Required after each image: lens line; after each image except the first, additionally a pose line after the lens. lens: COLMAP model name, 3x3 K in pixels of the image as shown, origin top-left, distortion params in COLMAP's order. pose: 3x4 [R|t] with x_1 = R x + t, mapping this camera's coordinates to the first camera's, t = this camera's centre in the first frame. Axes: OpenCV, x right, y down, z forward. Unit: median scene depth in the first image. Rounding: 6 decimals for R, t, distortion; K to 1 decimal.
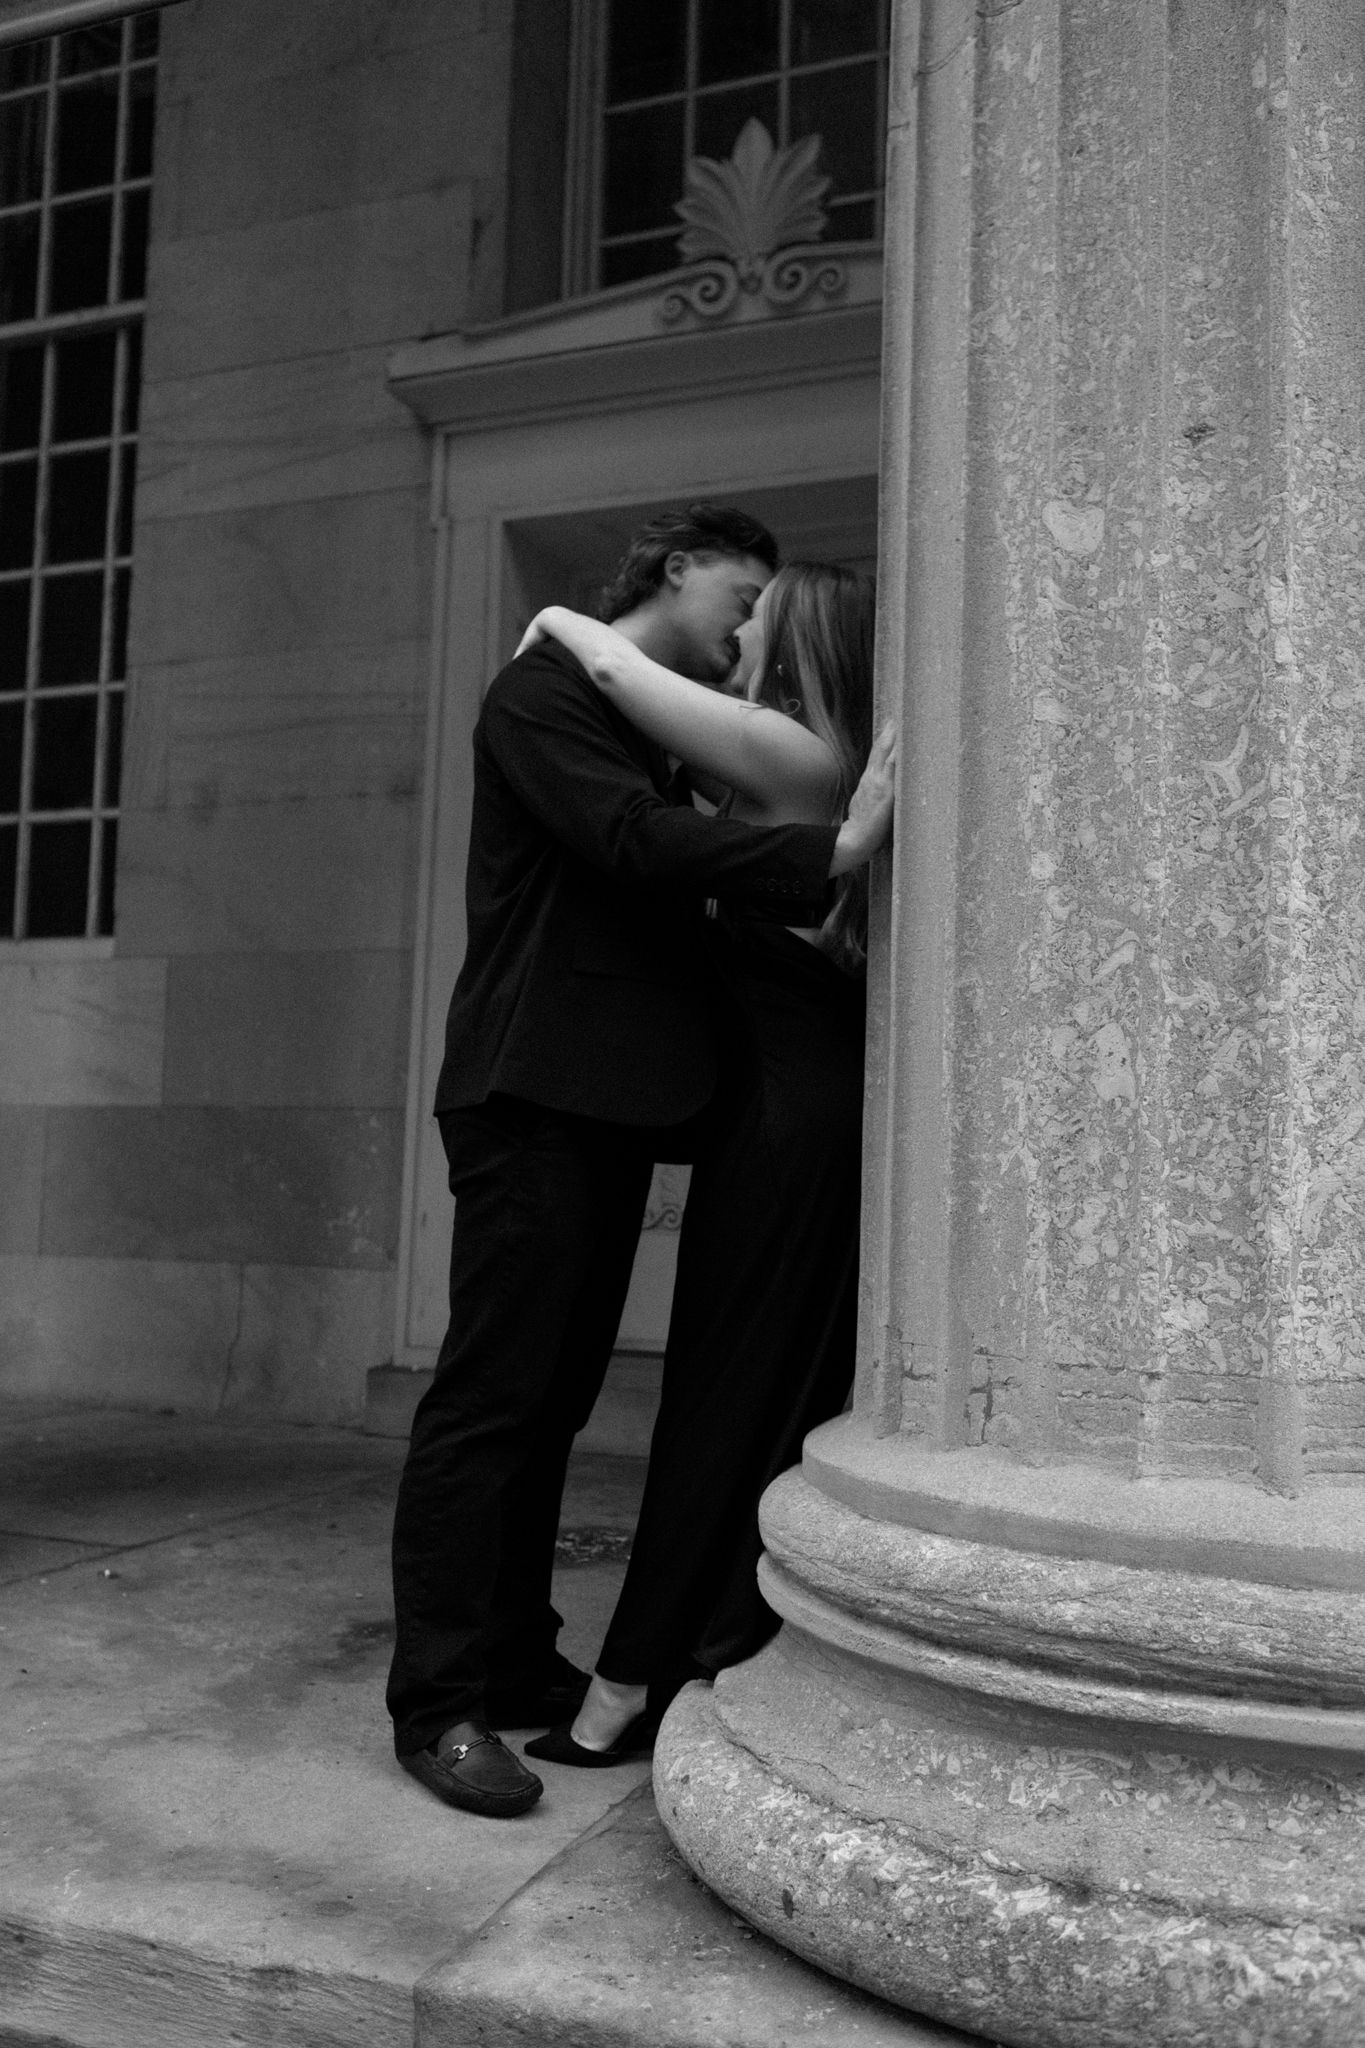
lens RADIAL K [[1860.4, 0, 682.5], [0, 1860.4, 1024.0], [0, 0, 1]] dist [0.002714, 0.003546]
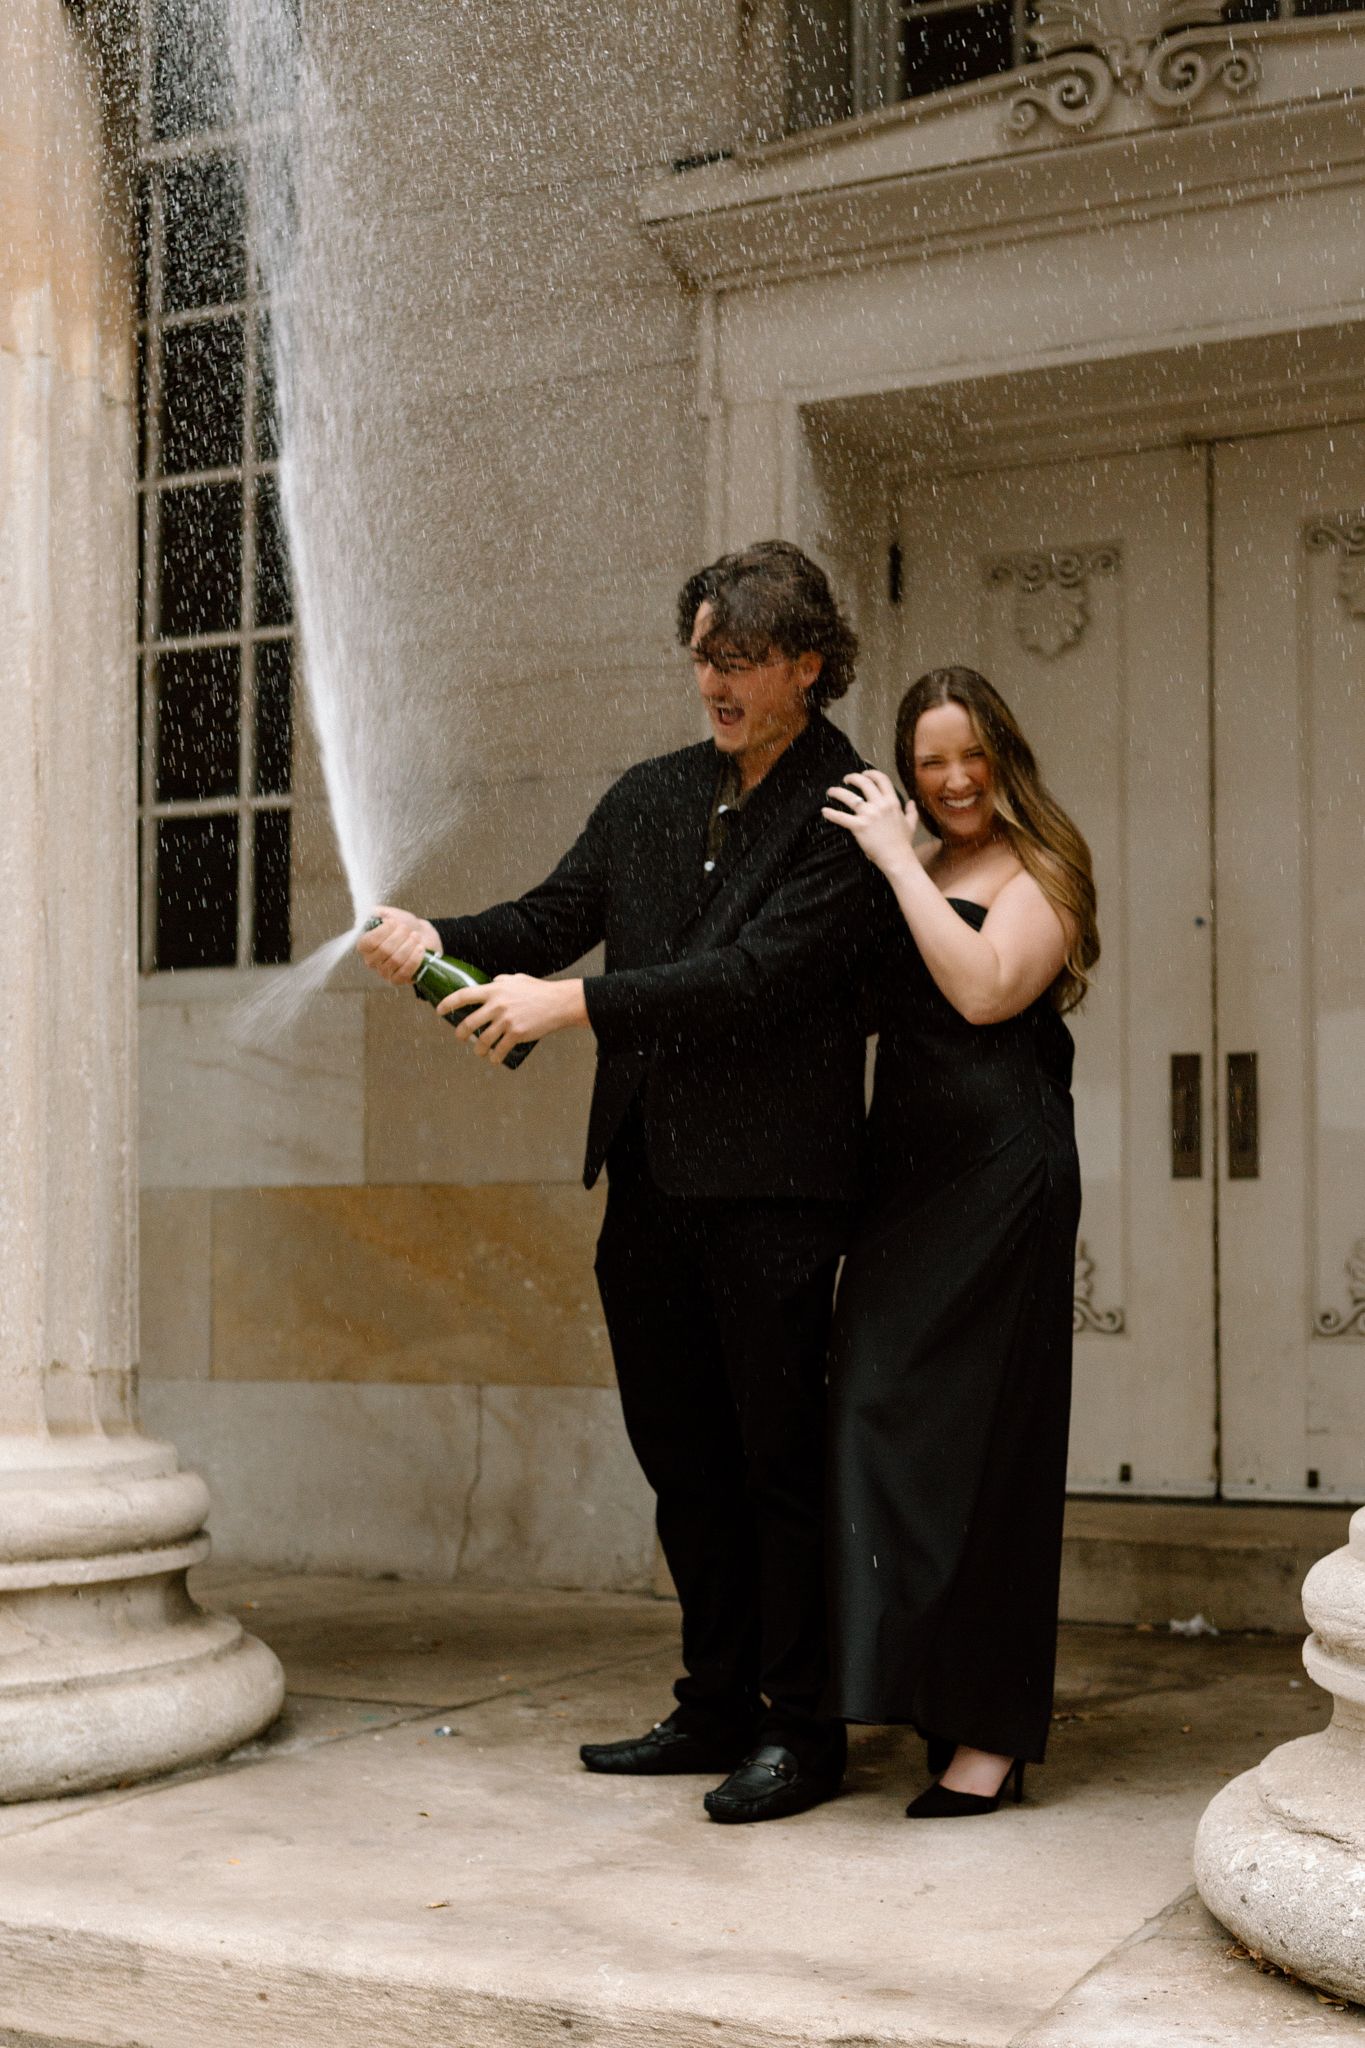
lens RADIAL K [[2773.0, 0, 685.6], [0, 2773.0, 1173.3], [0, 0, 1]] dist [-0.016884, -0.021374]
pose [[0.996572, -0.021445, -0.079900, -0.156696], [0.024606, 0.998944, 0.038791, -0.005252], [0.078983, -0.040624, 0.996048, -0.381139]]
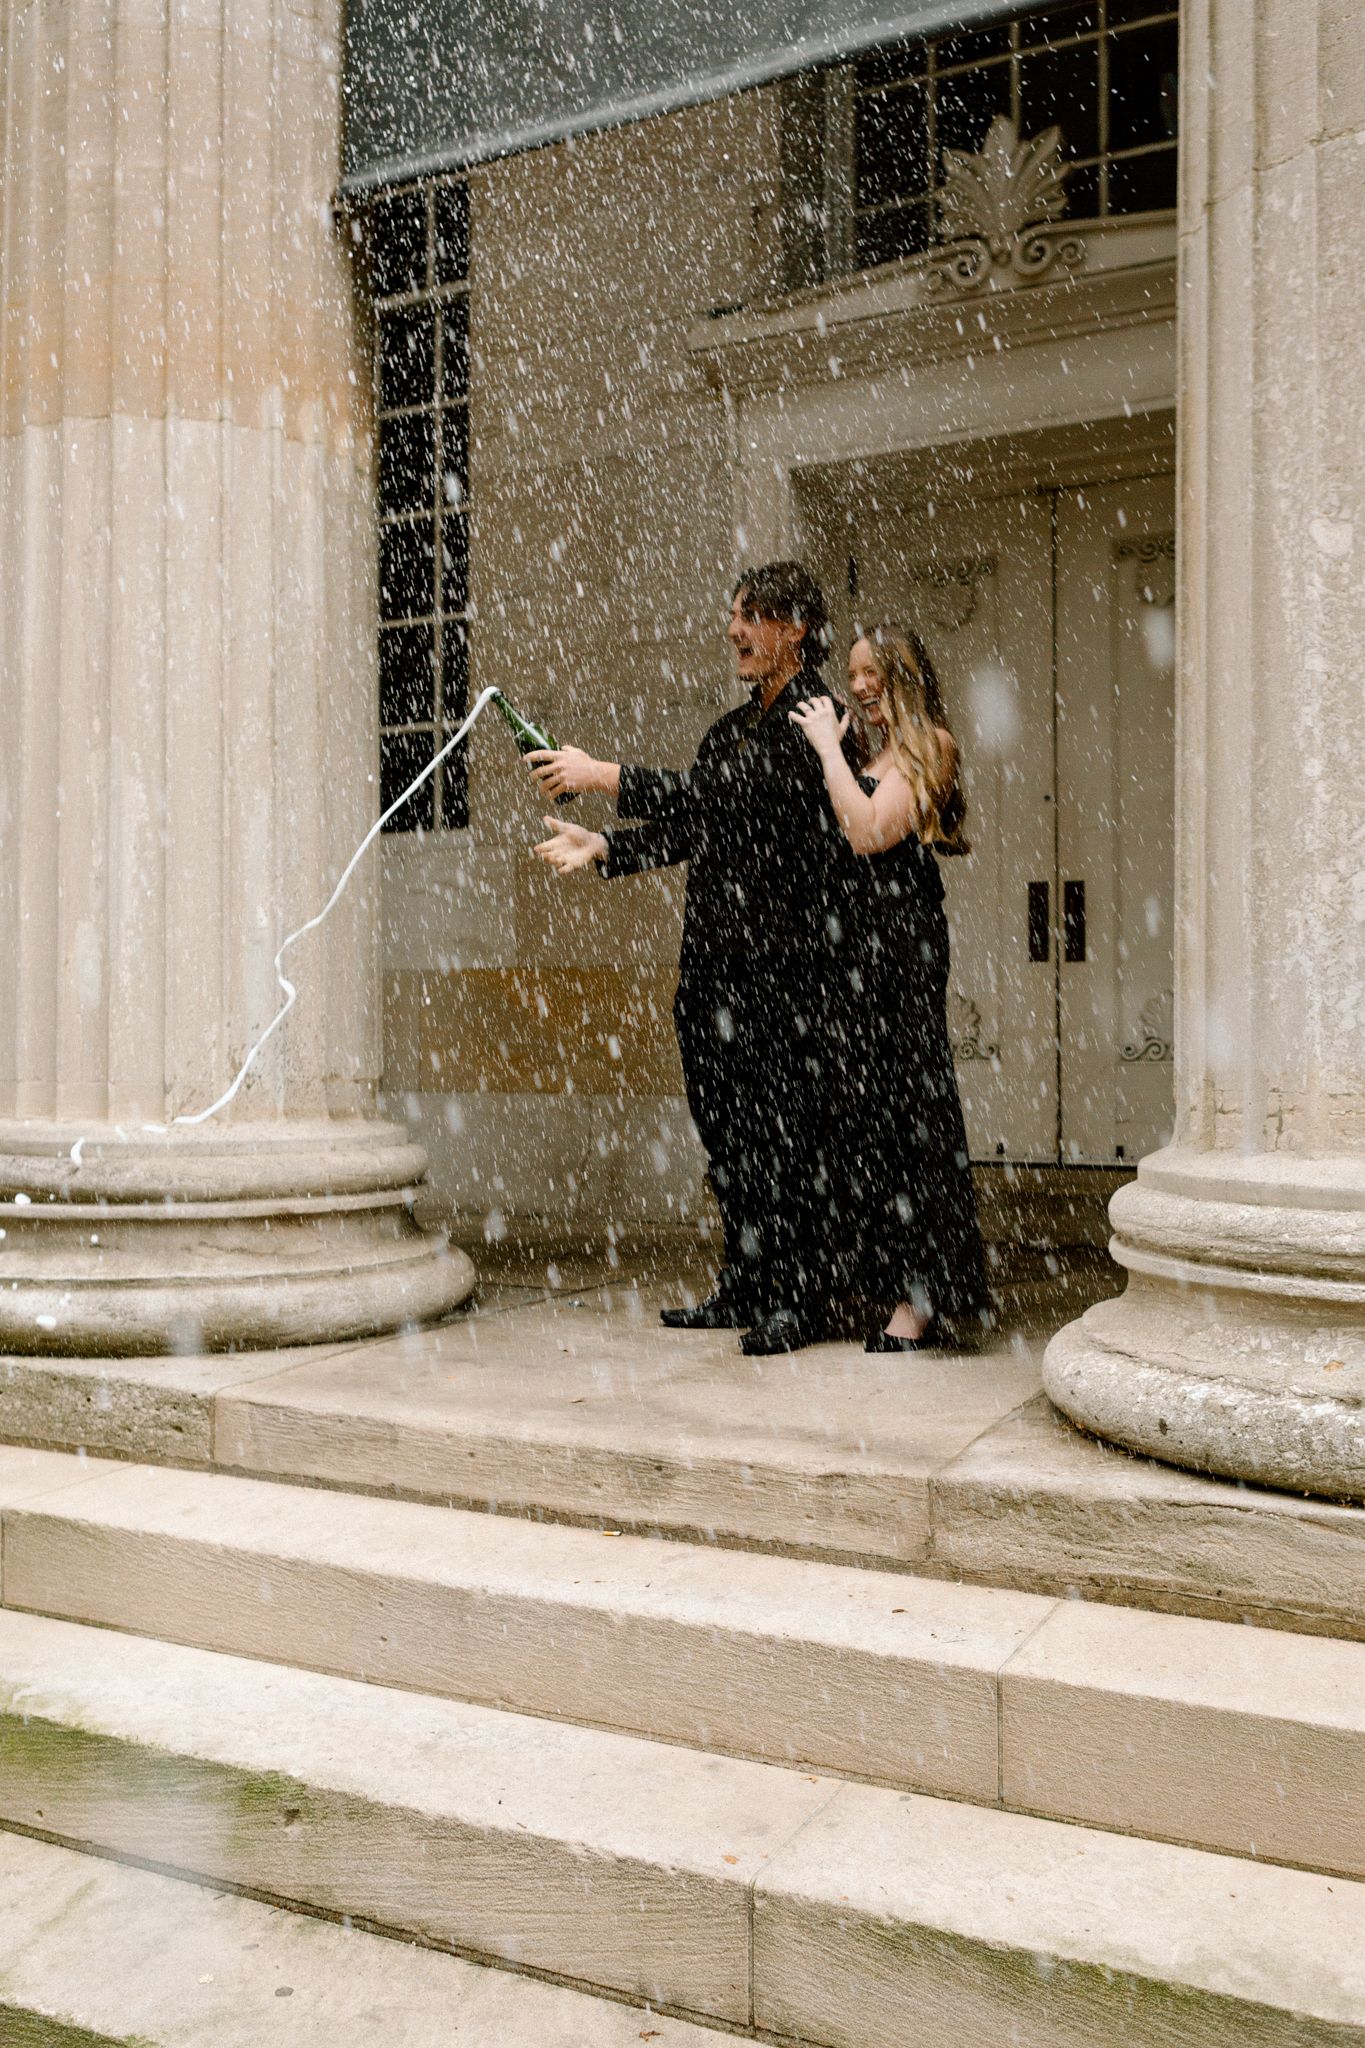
lens RADIAL K [[1806.3, 0, 685.8], [0, 1806.3, 996.2], [0, 0, 1]] dist [0.004980, -0.003592]
pose [[0.995154, -0.024228, -0.095299, -0.162547], [0.029504, 0.998086, 0.054347, 0.004843], [0.093800, -0.056895, 0.993964, -0.470448]]
